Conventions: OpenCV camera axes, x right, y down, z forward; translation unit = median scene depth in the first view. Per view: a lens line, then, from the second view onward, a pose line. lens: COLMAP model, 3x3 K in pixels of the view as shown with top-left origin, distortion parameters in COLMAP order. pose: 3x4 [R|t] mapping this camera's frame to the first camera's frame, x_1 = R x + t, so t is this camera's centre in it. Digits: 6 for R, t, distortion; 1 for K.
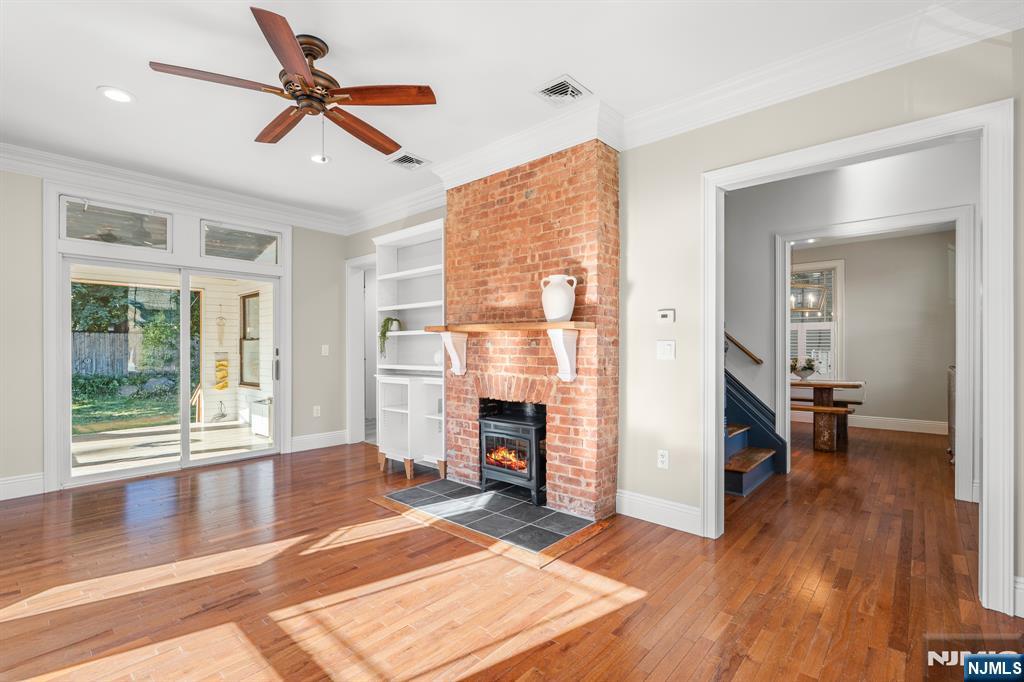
lens RADIAL K [[466.4, 0, 511.7], [0, 466.4, 345.1], [0, 0, 1]] dist [-0.001068, 0.001733]
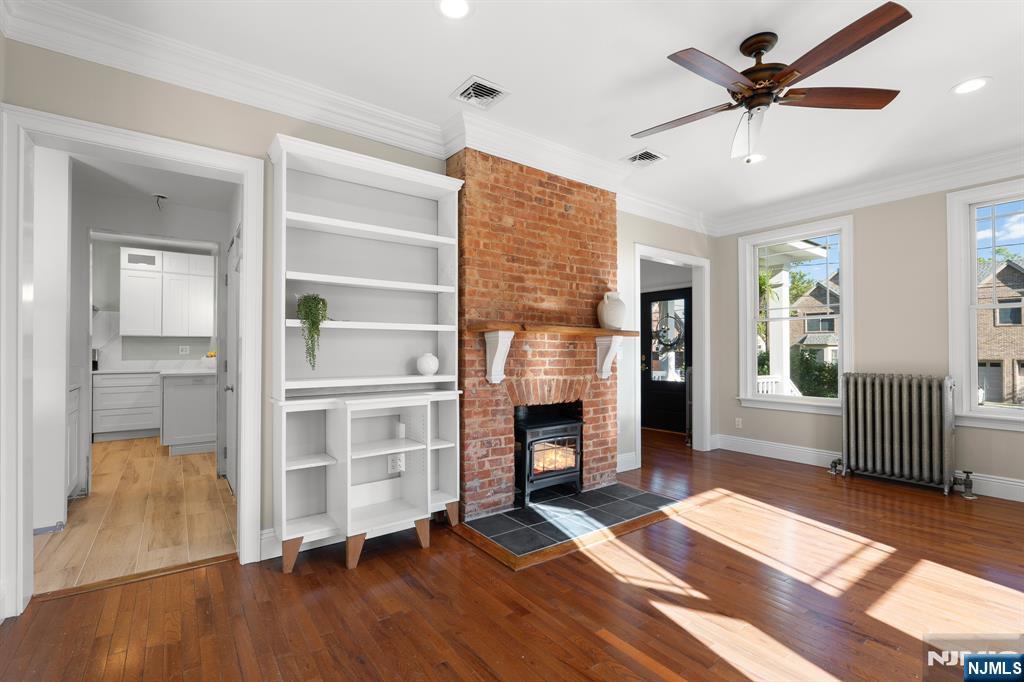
lens RADIAL K [[466.4, 0, 511.6], [0, 466.4, 345.4], [0, 0, 1]] dist [-0.001068, 0.001733]
pose [[0.195760, 0.018790, 0.980472, -1.015673], [-0.004314, 0.999823, -0.018300, 0.013468], [-0.980642, -0.000648, 0.195807, 0.894655]]
